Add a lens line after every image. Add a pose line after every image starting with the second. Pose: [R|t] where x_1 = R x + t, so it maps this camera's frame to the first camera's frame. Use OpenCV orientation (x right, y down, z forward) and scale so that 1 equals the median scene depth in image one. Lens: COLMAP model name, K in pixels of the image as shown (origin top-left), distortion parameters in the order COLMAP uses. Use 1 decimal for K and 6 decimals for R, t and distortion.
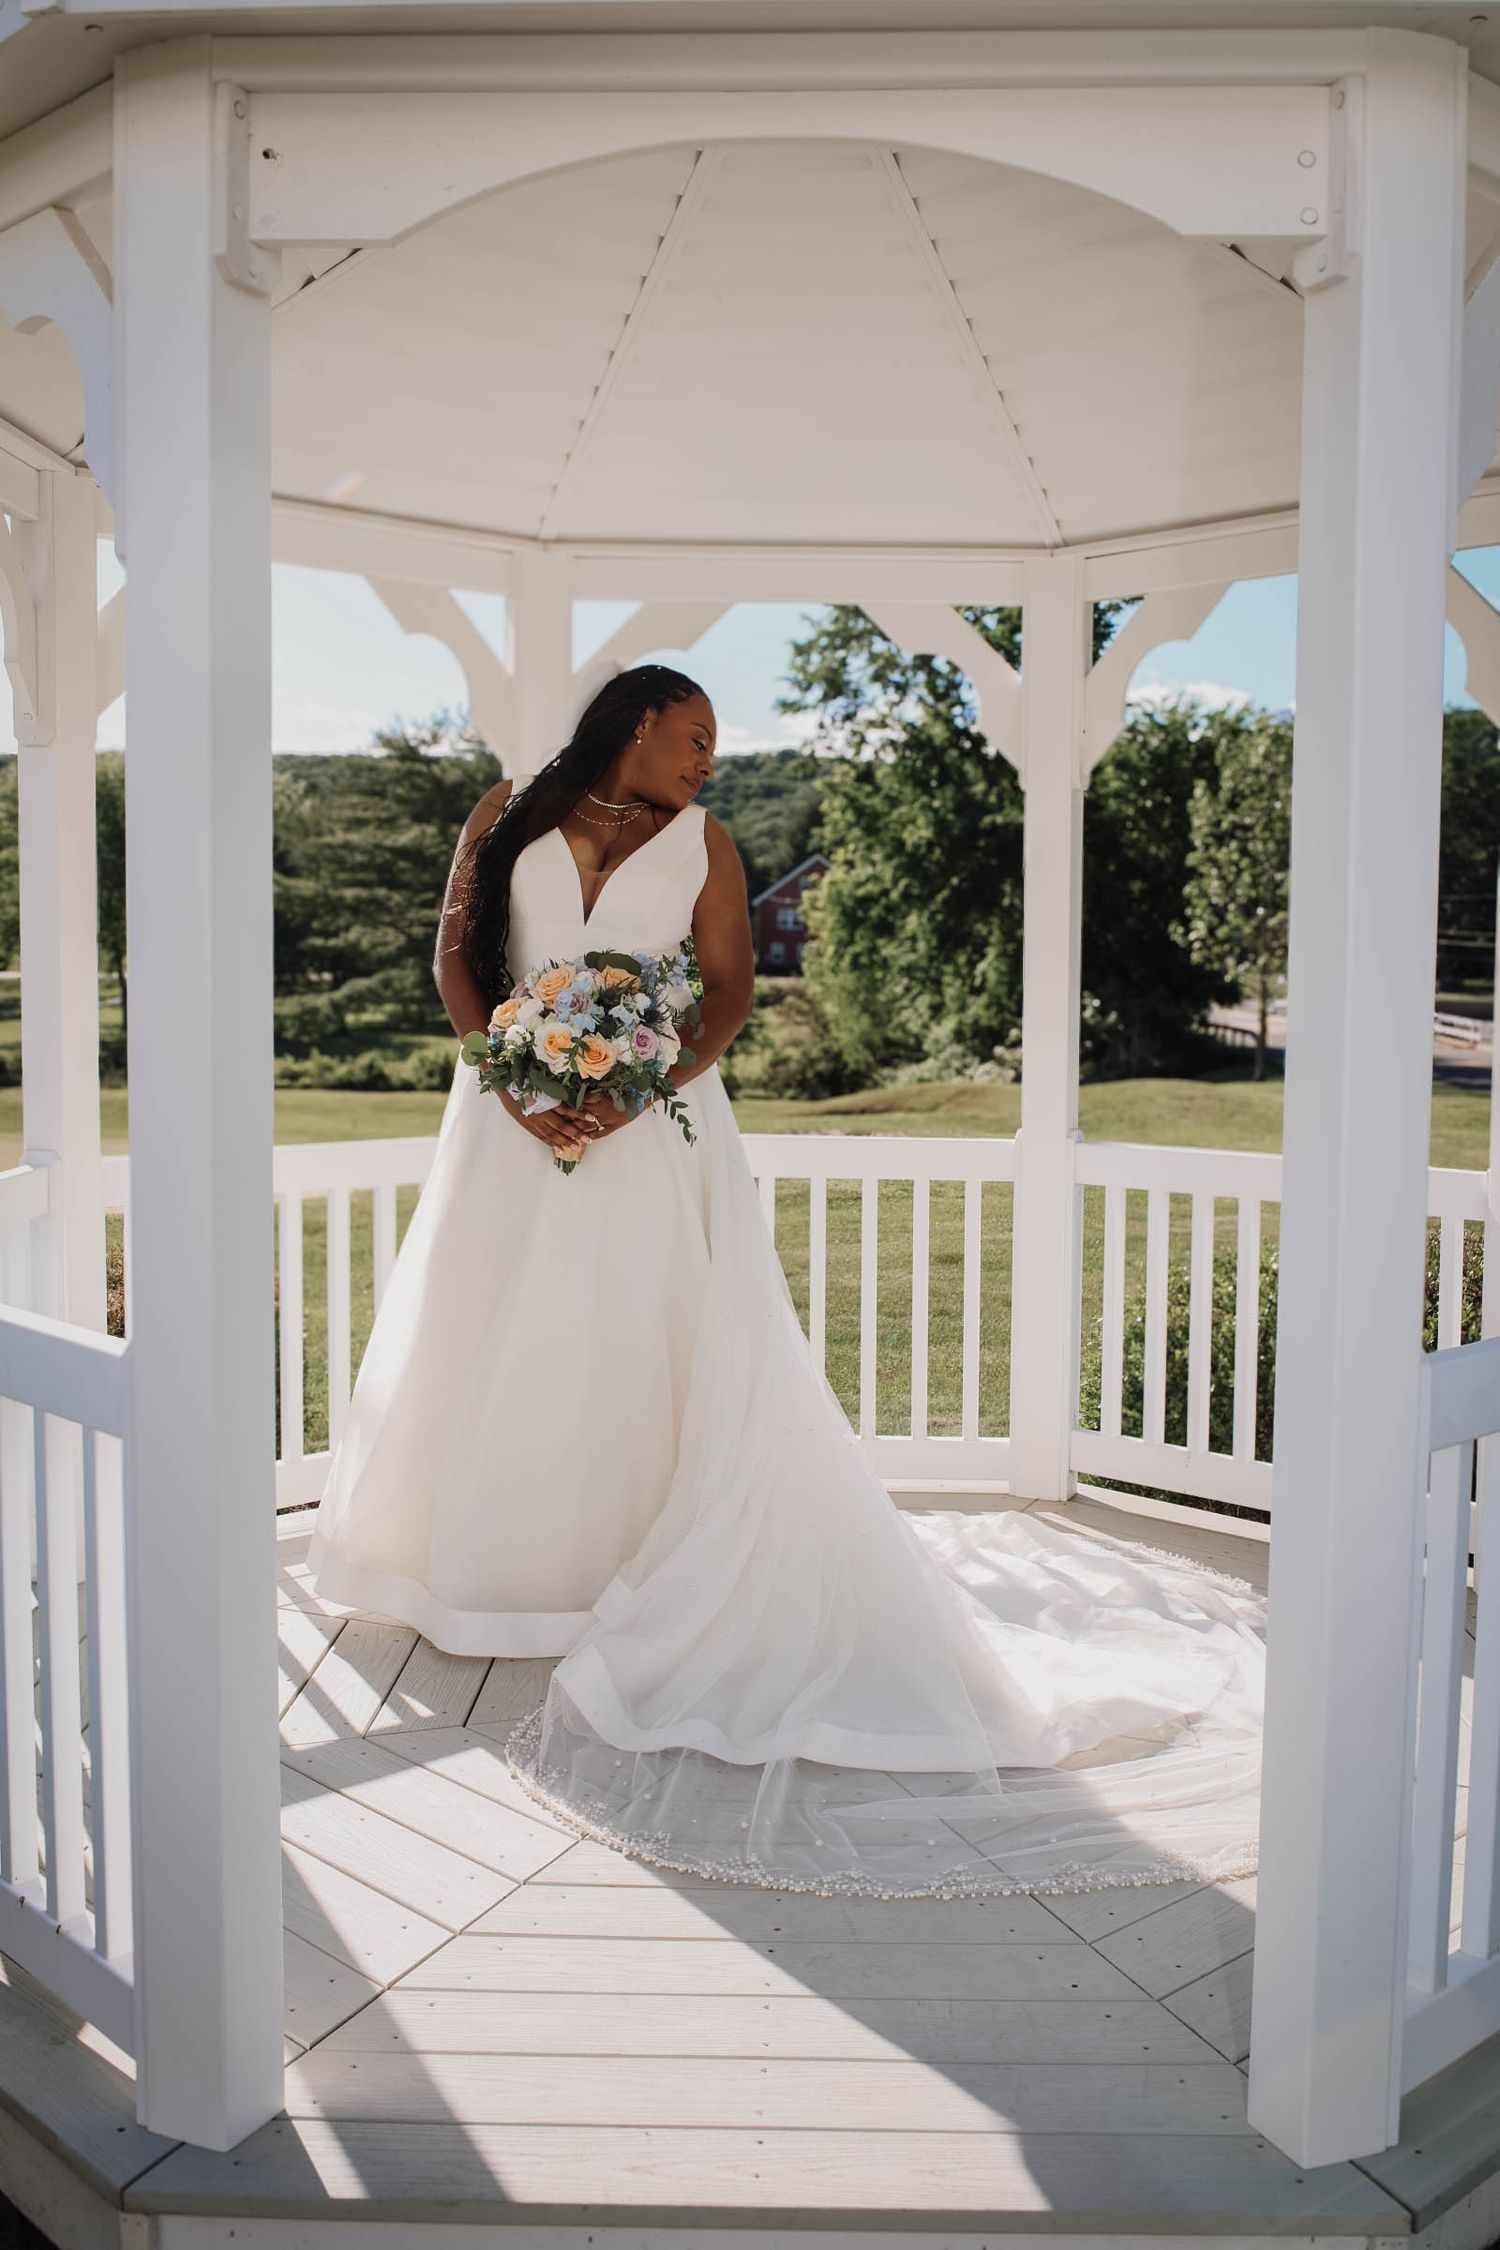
lens RADIAL K [[2236.4, 0, 753.1], [0, 2236.4, 1080.9], [0, 0, 1]] dist [-0.044472, -0.000840]
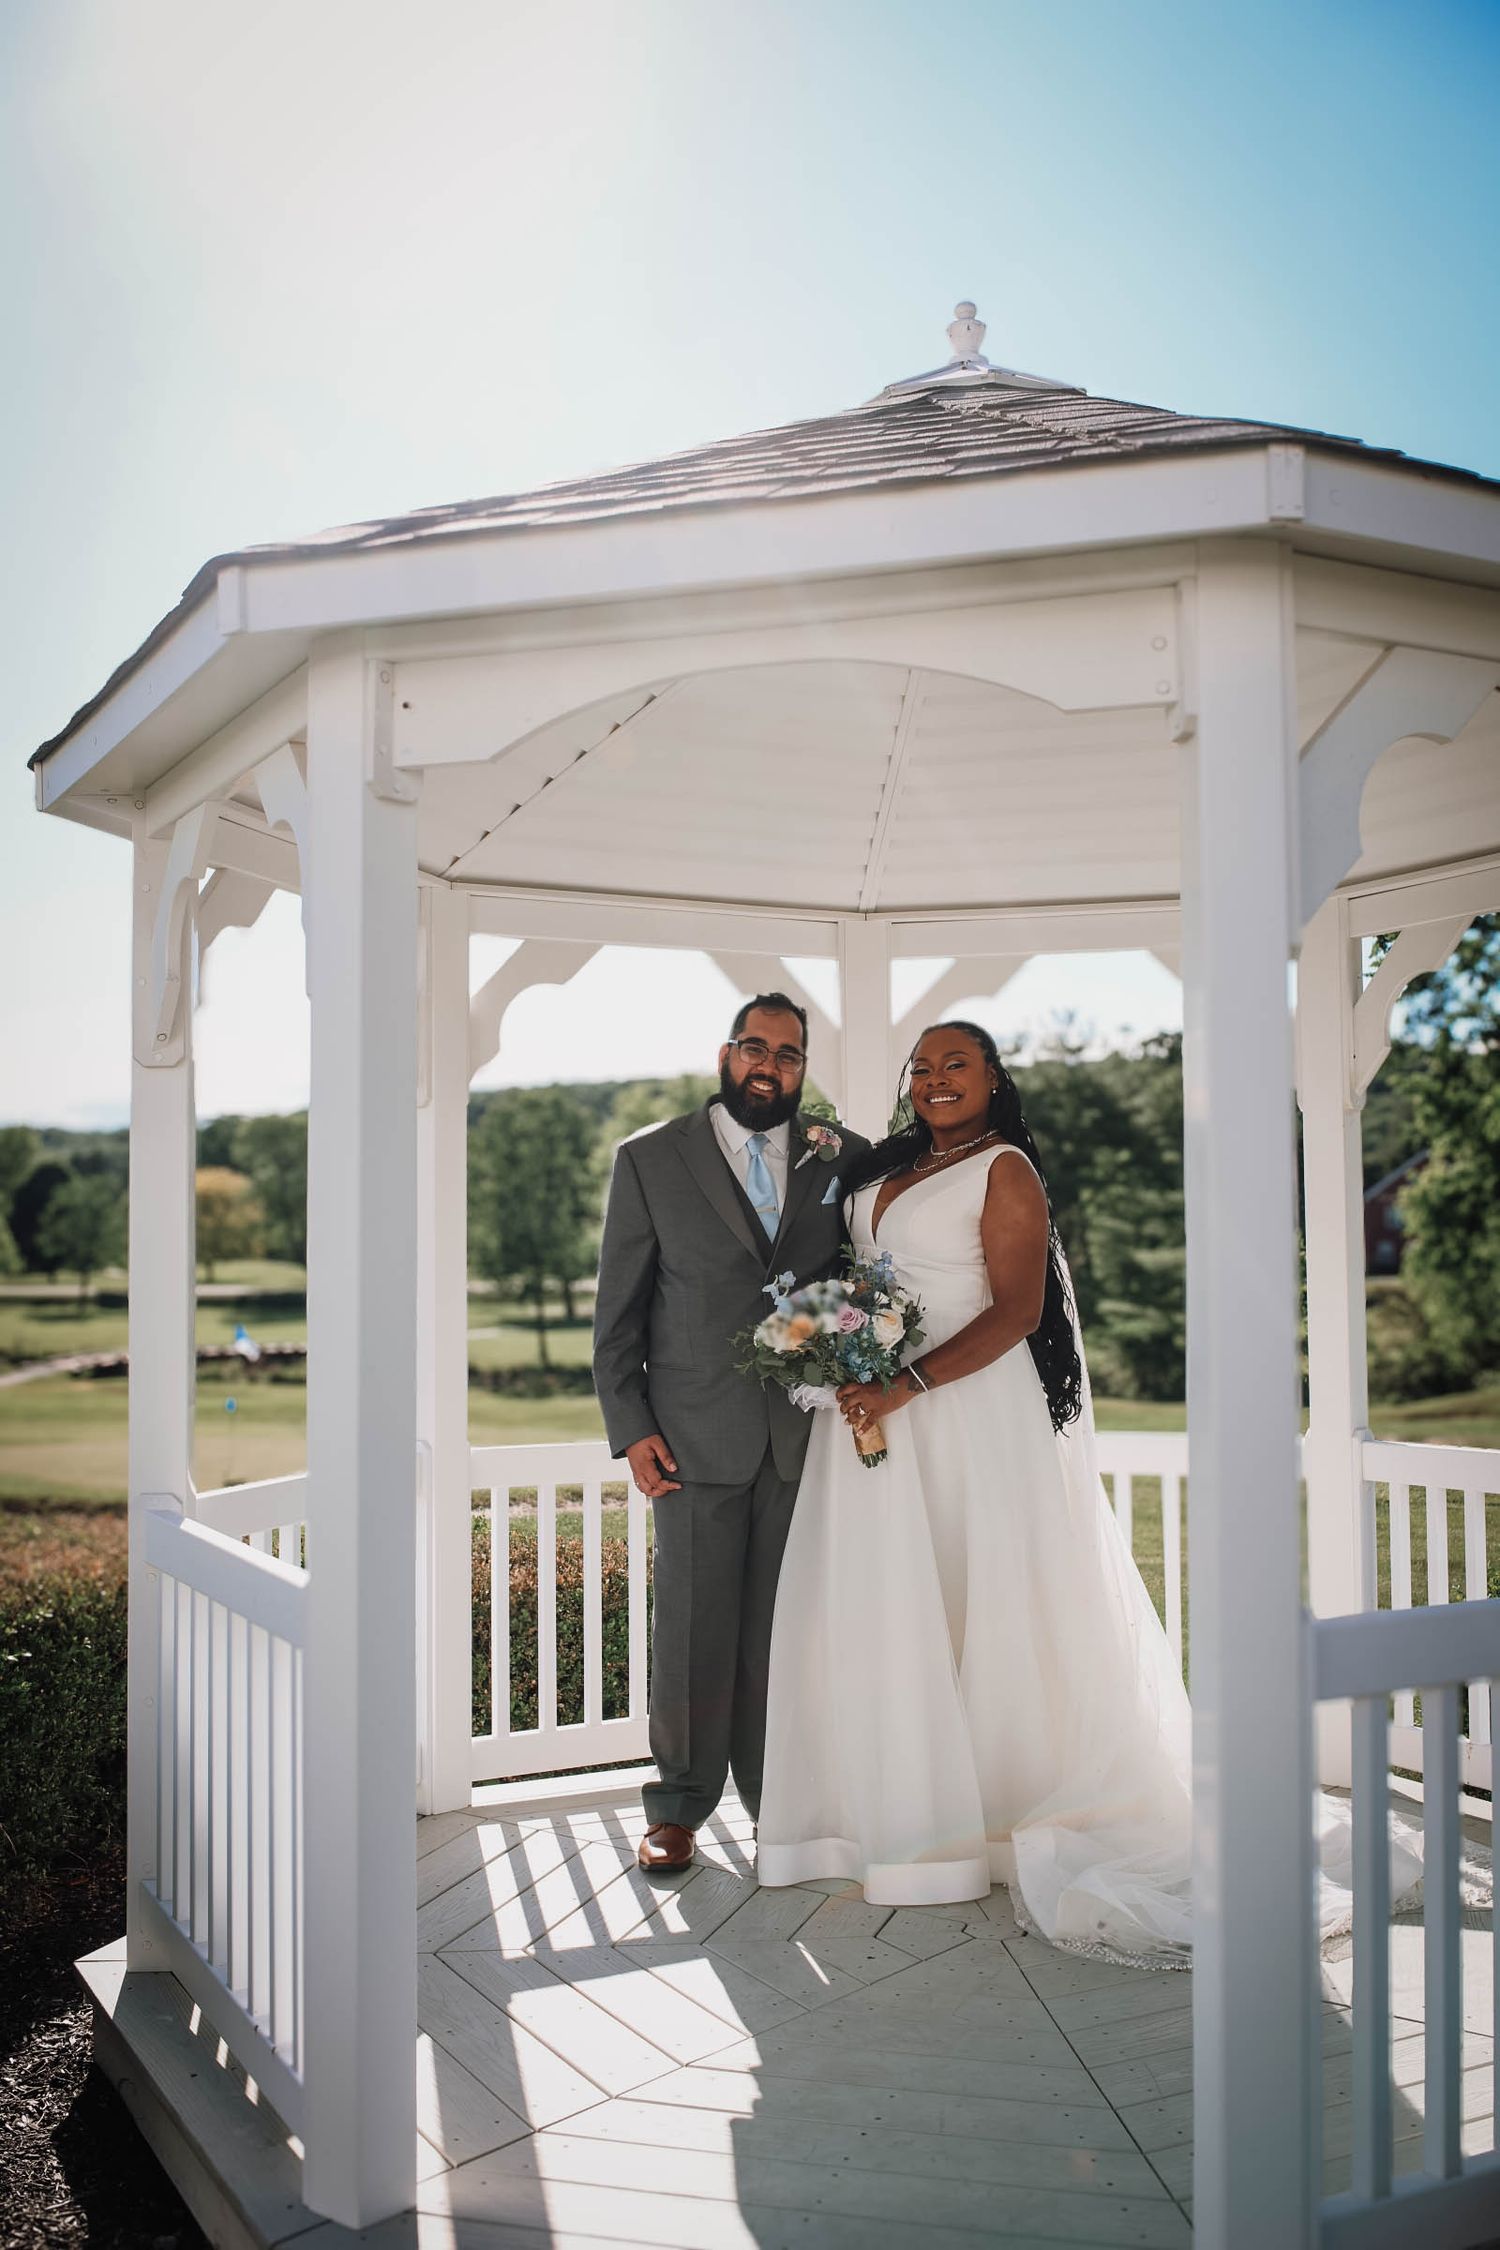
lens RADIAL K [[2236.4, 0, 753.1], [0, 2236.4, 1080.9], [0, 0, 1]] dist [-0.044472, -0.000840]
pose [[0.962609, -0.036753, -0.268389, 0.158173], [0.000074, 0.990789, -0.135411, 0.001445], [0.270894, 0.130328, 0.953746, -0.107711]]
